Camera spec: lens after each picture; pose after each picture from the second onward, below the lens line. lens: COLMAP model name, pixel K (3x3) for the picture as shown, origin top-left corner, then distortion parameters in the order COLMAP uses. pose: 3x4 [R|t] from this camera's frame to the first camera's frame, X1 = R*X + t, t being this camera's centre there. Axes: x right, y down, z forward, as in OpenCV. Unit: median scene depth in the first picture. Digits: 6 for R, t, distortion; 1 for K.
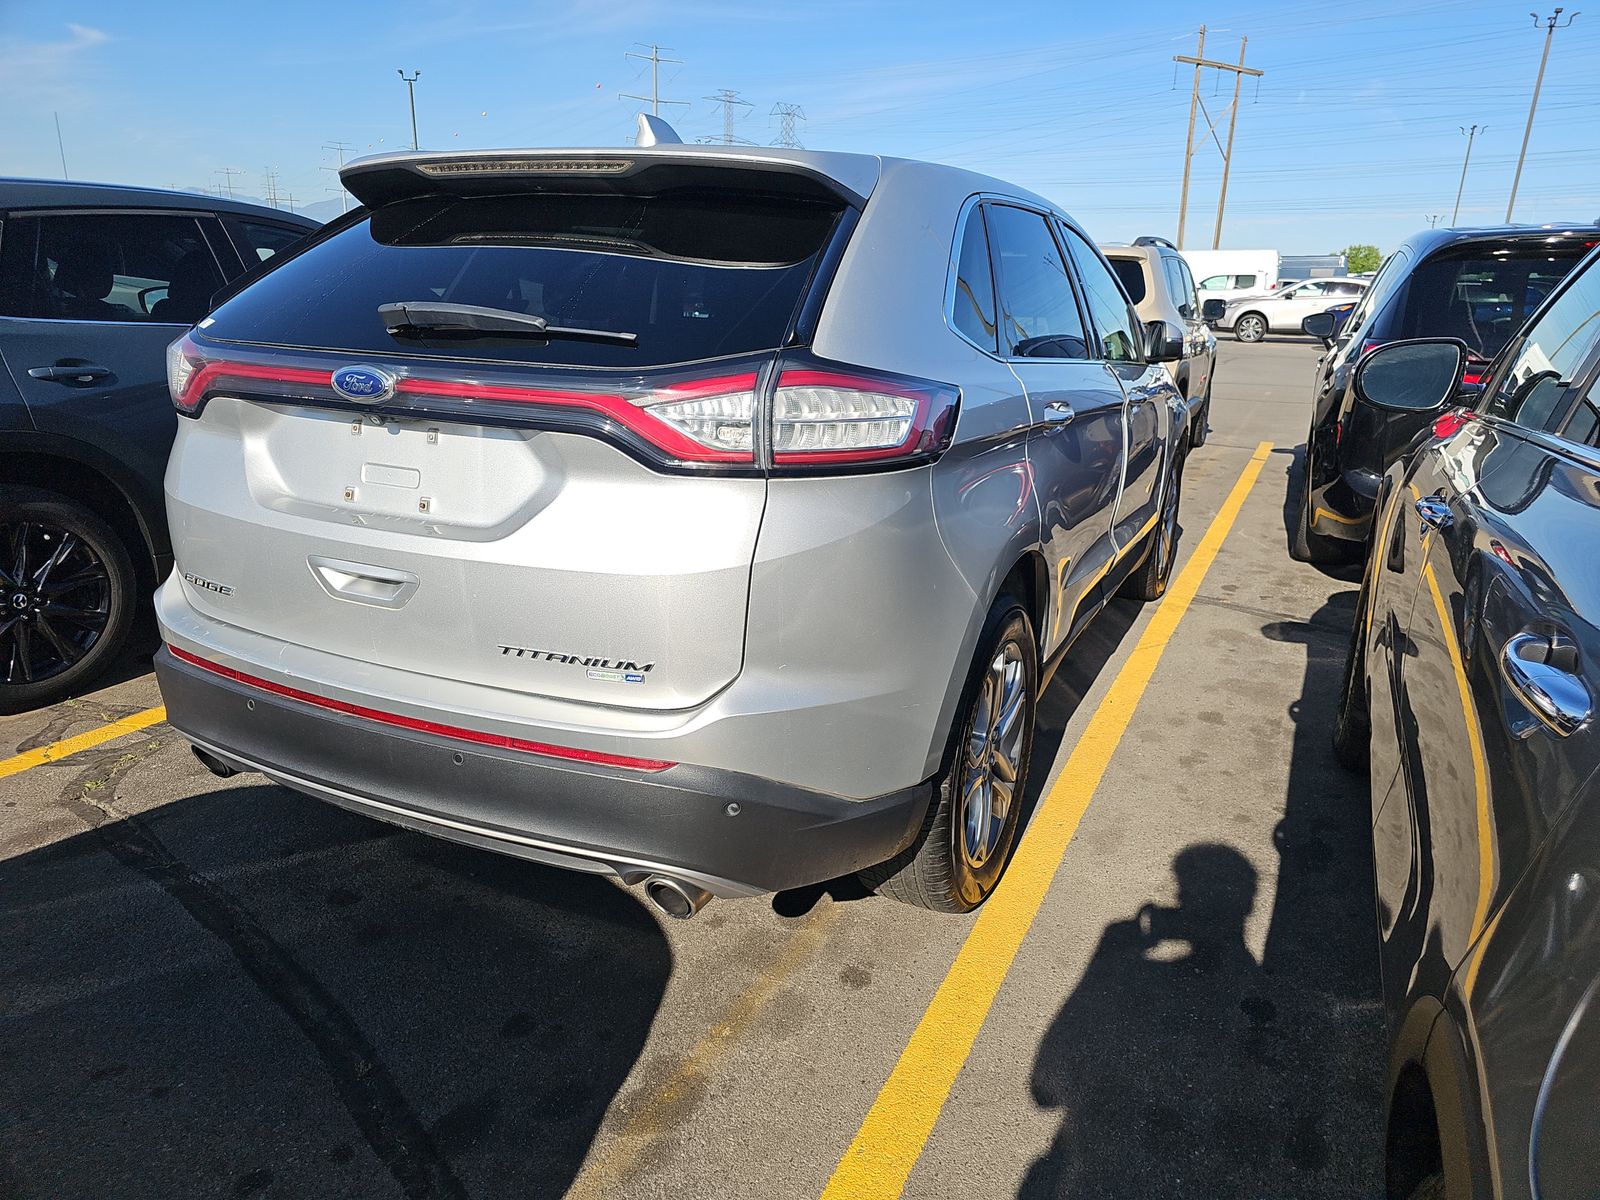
lens RADIAL K [[1091.3, 0, 800.0], [0, 1091.3, 600.0], [0, 0, 1]] dist [0.037767, -0.000039]
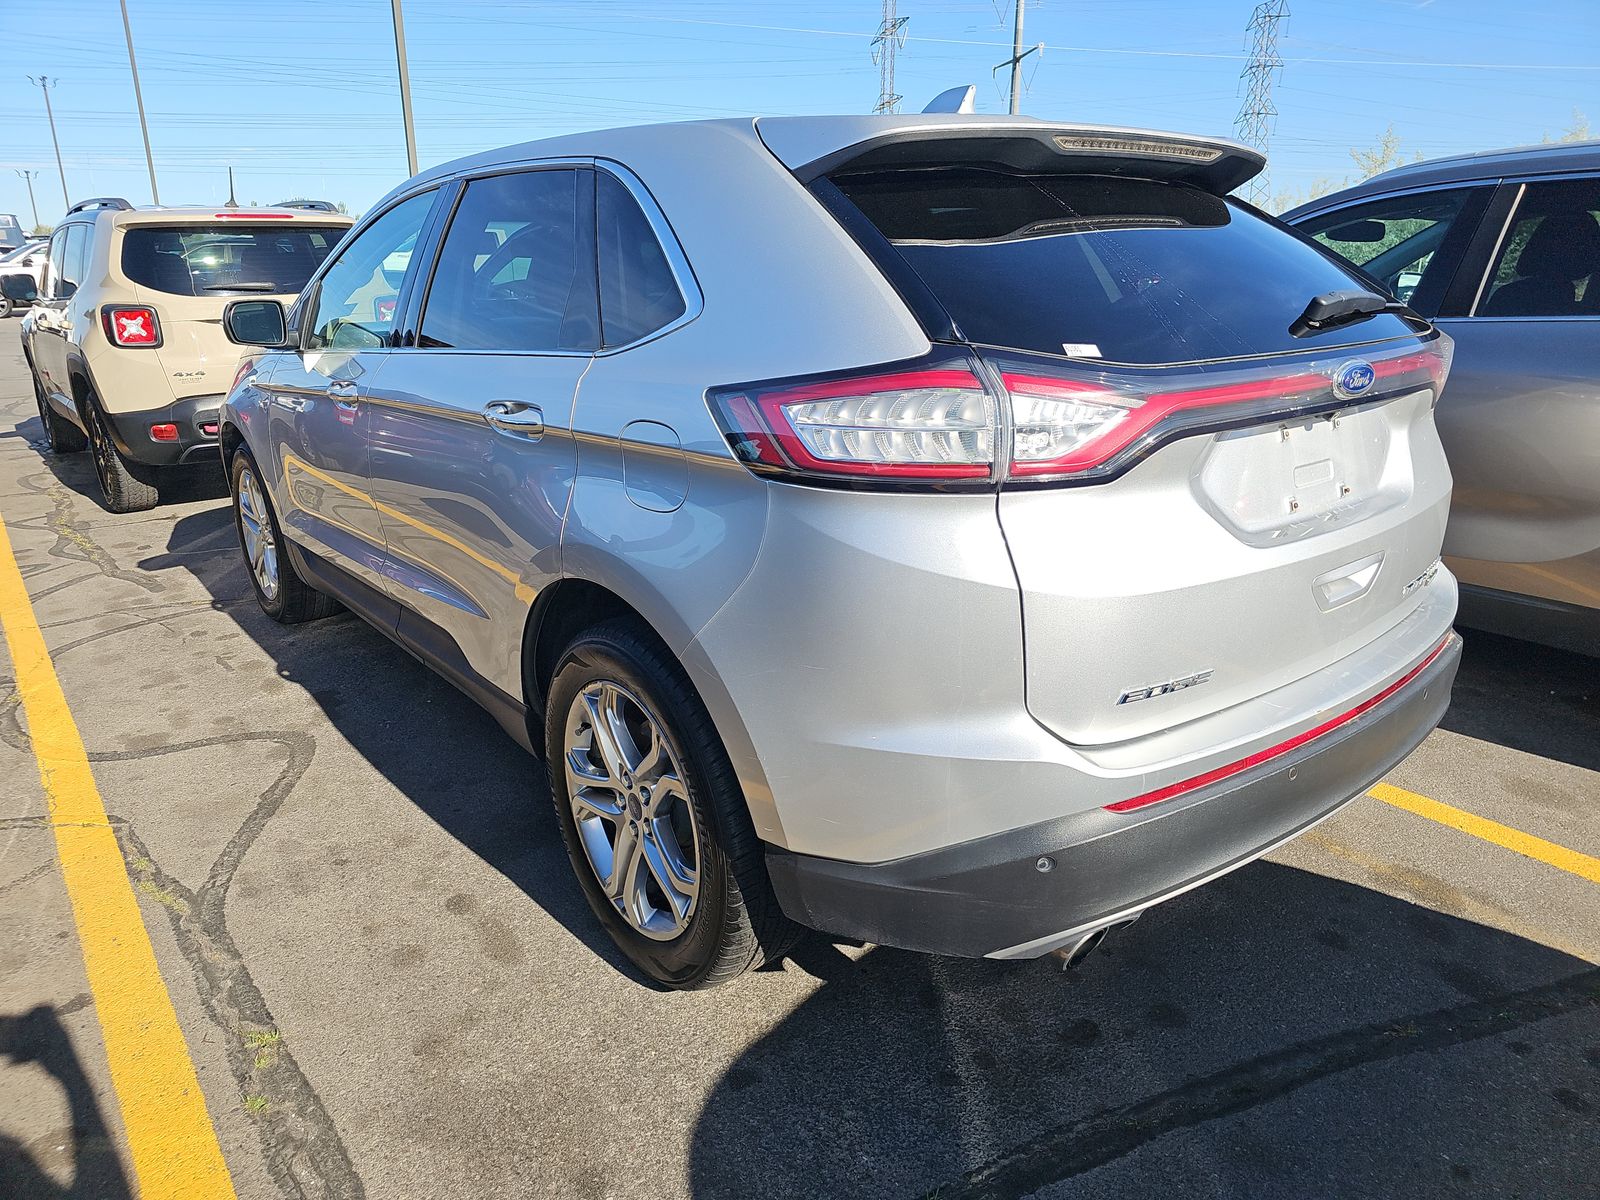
lens RADIAL K [[1107.5, 0, 822.9], [0, 1107.5, 580.2], [0, 0, 1]] dist [0.034381, 0.000275]
pose [[0.386313, -0.291994, 0.874929, -1.425195], [0.272777, 0.942306, 0.194039, -0.331674], [-0.881110, 0.163700, 0.443675, 0.955694]]
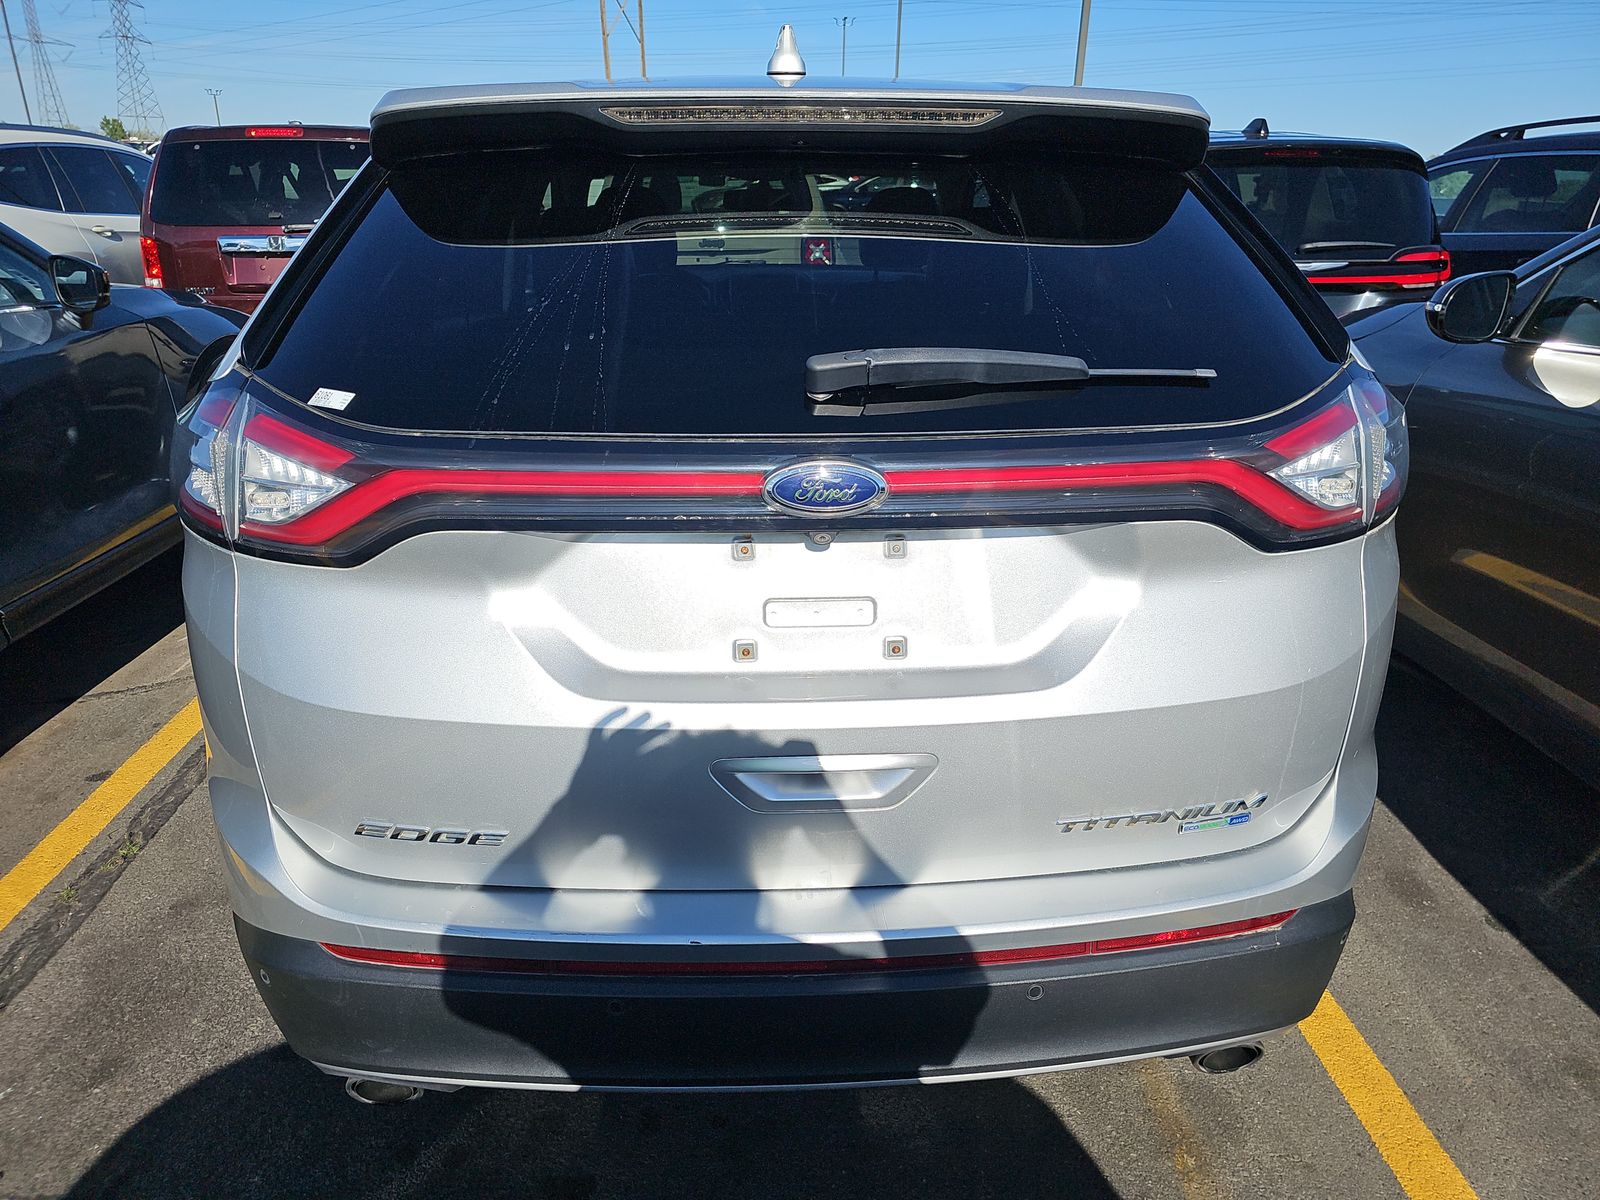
lens RADIAL K [[1091.3, 0, 800.0], [0, 1091.3, 600.0], [0, 0, 1]] dist [0.037767, -0.000039]
pose [[0.873235, -0.199423, 0.444625, -0.669133], [0.156762, 0.978887, 0.131171, -0.208084], [-0.461396, -0.044843, 0.886060, 0.425622]]
